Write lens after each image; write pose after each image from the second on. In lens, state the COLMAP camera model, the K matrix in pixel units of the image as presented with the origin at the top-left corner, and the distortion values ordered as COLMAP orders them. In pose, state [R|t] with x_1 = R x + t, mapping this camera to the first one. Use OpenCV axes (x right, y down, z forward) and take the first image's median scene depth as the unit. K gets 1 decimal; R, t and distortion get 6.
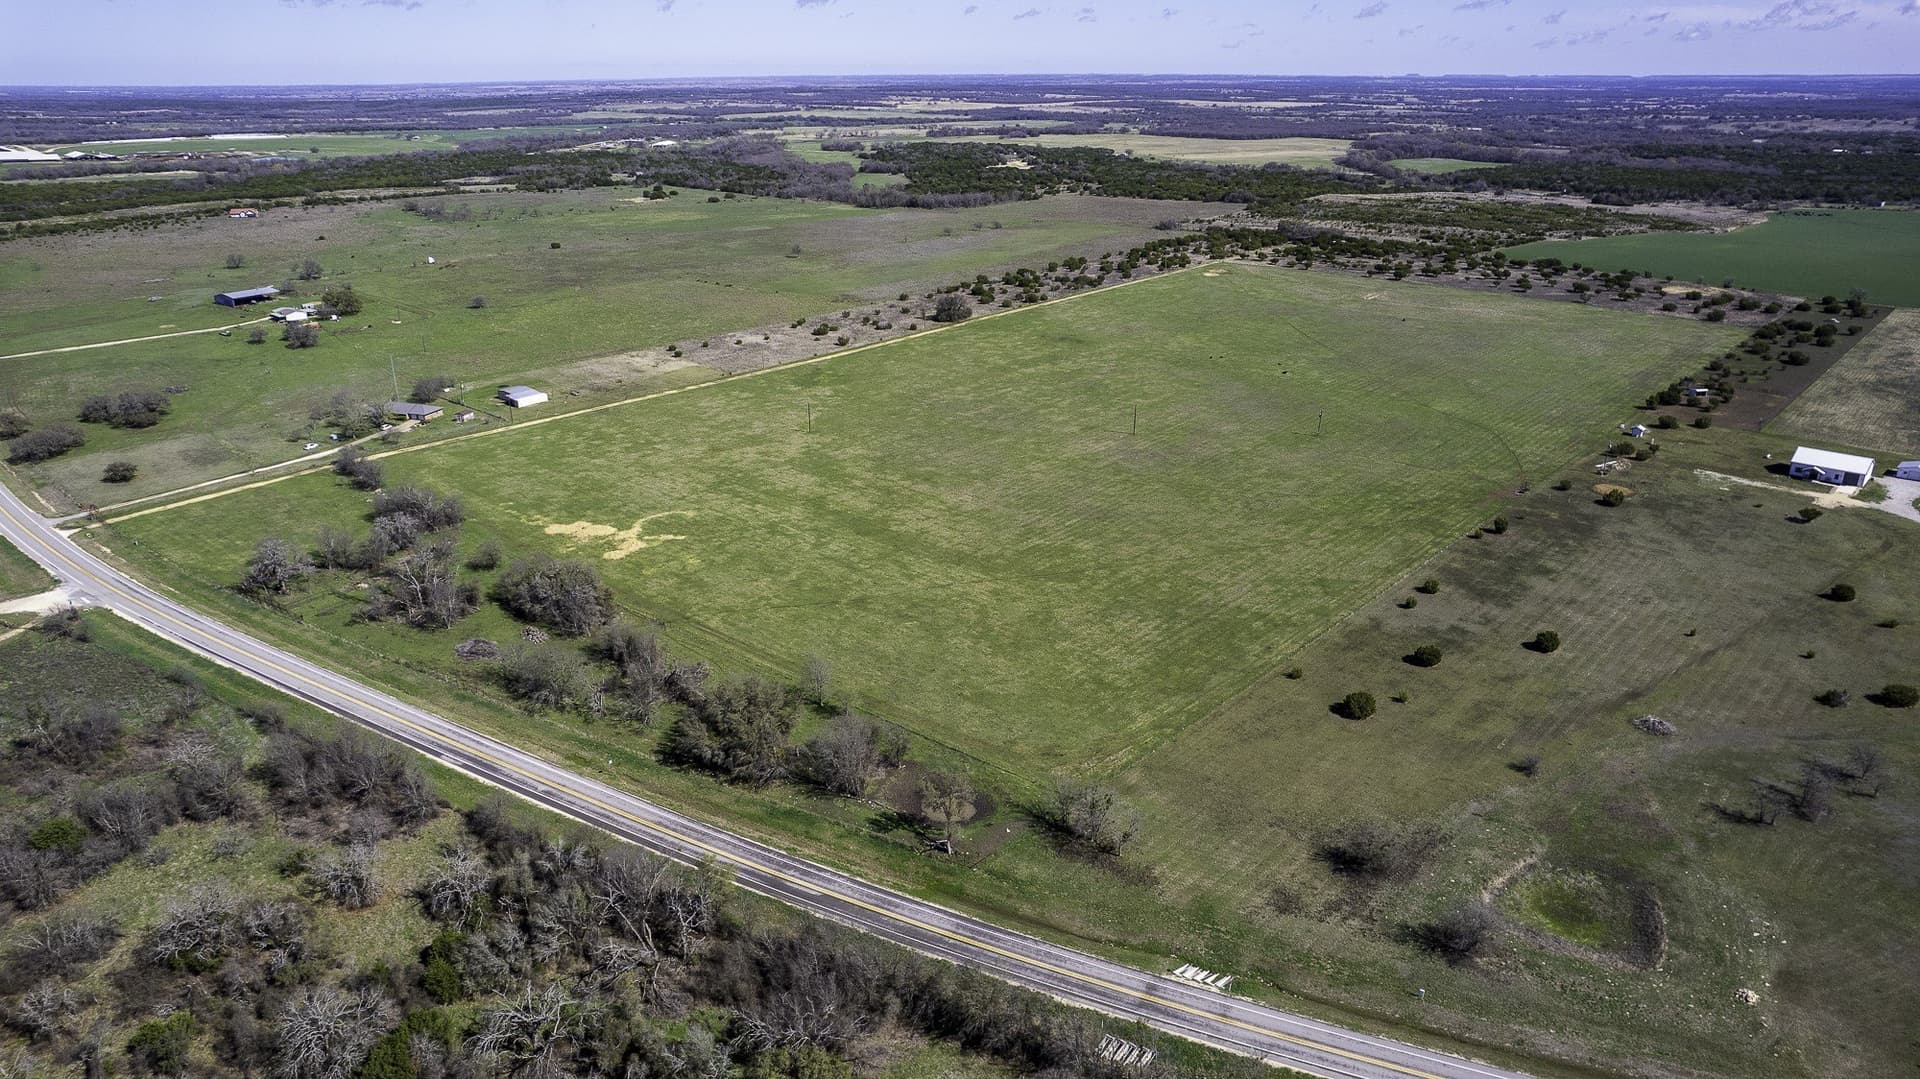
lens RADIAL K [[1237.9, 0, 964.8], [0, 1237.9, 547.0], [0, 0, 1]] dist [-0.081973, 0.074915]
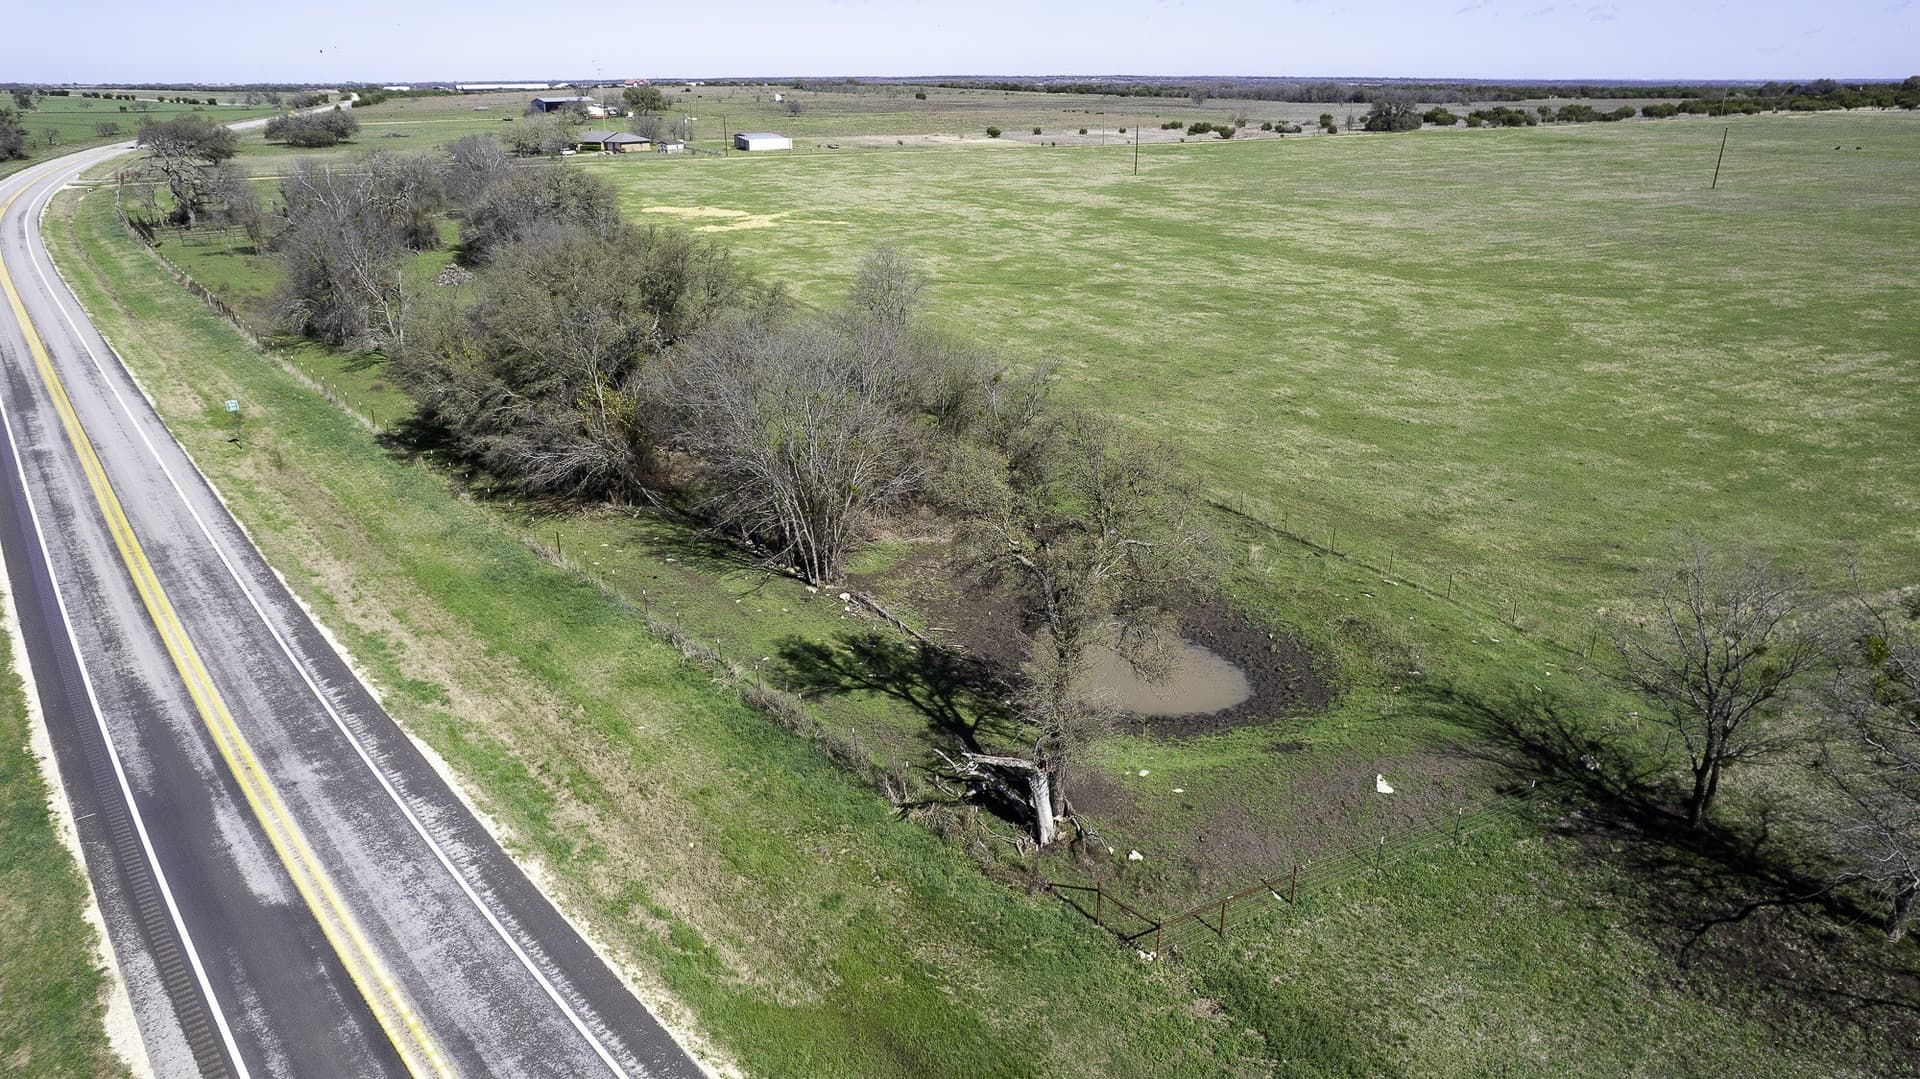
lens RADIAL K [[1237.9, 0, 964.8], [0, 1237.9, 547.0], [0, 0, 1]] dist [-0.081973, 0.074915]
pose [[0.940587, 0.126031, -0.315296, 0.024023], [-0.126601, 0.991776, 0.018762, 0.161789], [0.315067, 0.022270, 0.948808, 0.652294]]
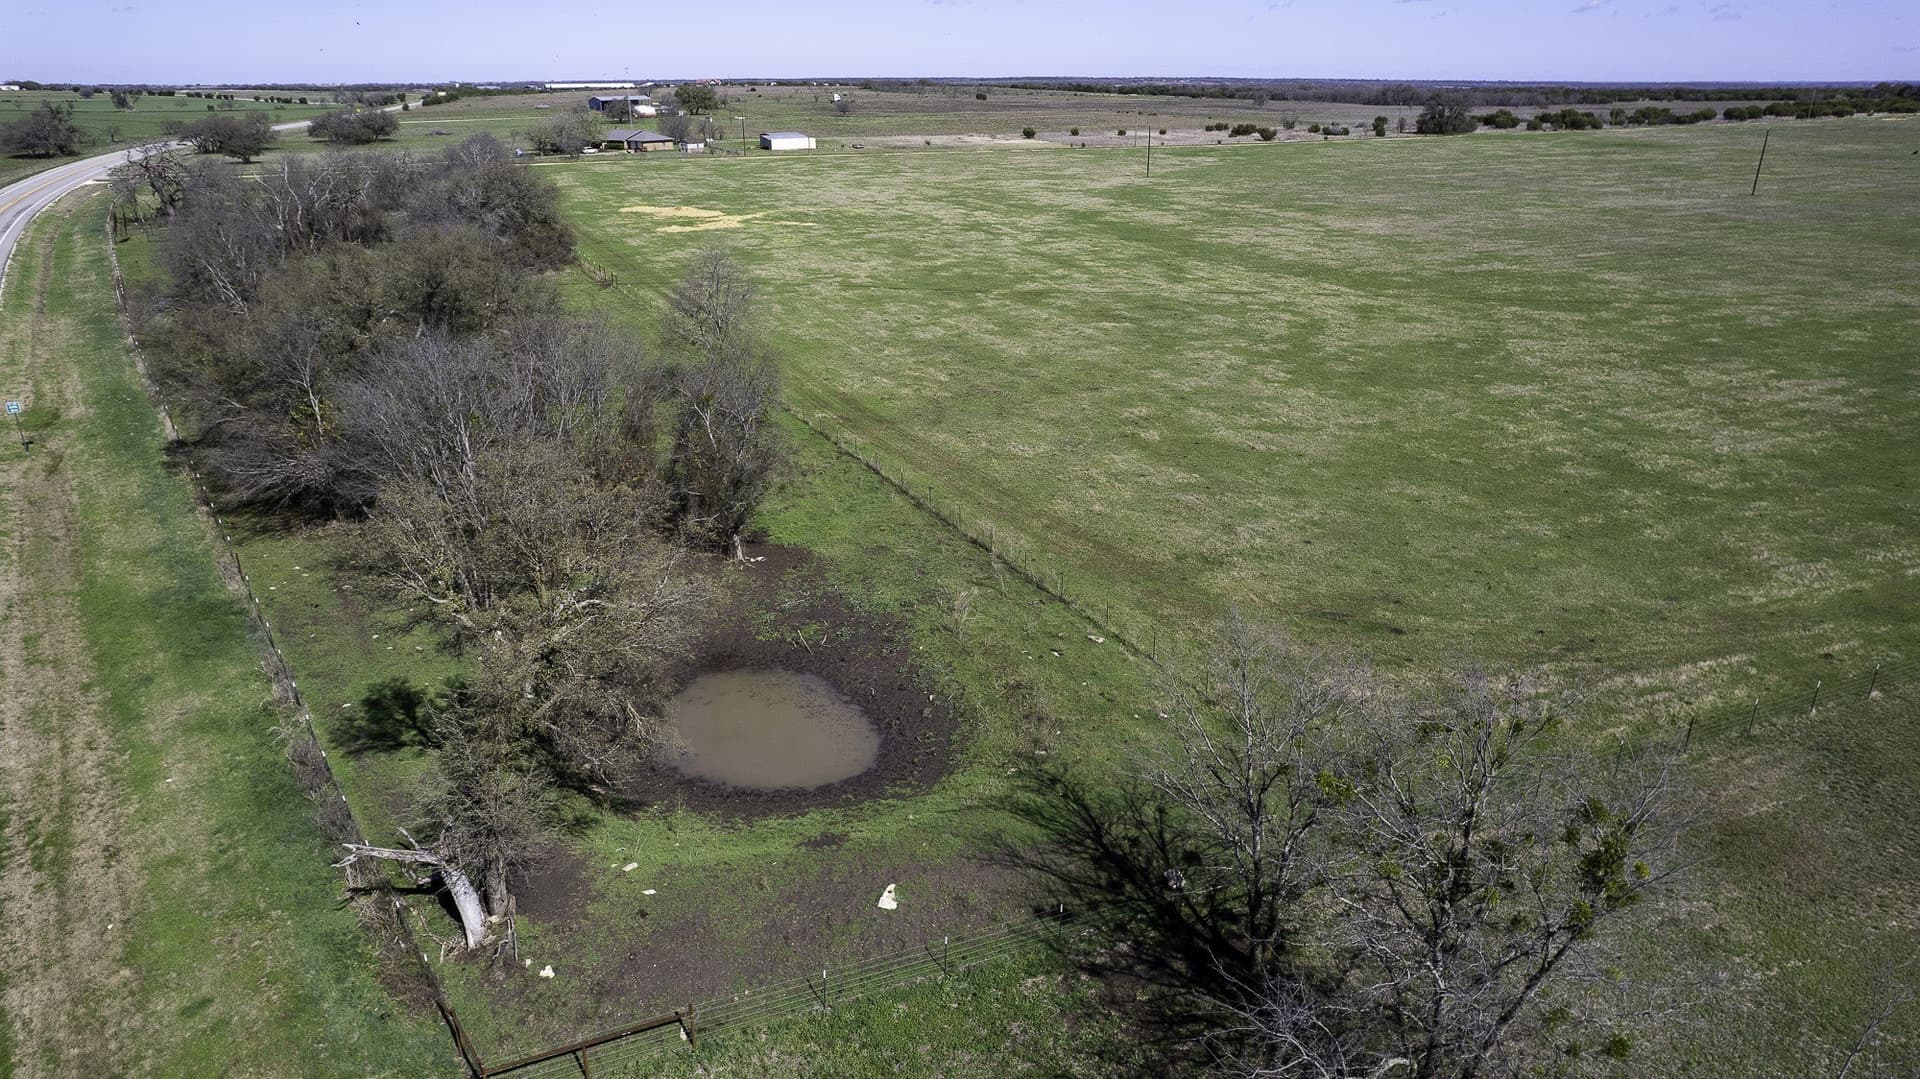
lens RADIAL K [[1237.9, 0, 964.8], [0, 1237.9, 547.0], [0, 0, 1]] dist [-0.081973, 0.074915]
pose [[0.914633, 0.149793, -0.375510, 0.080619], [-0.150805, 0.988198, 0.026878, 0.145811], [0.375105, 0.032045, 0.926428, 0.697658]]
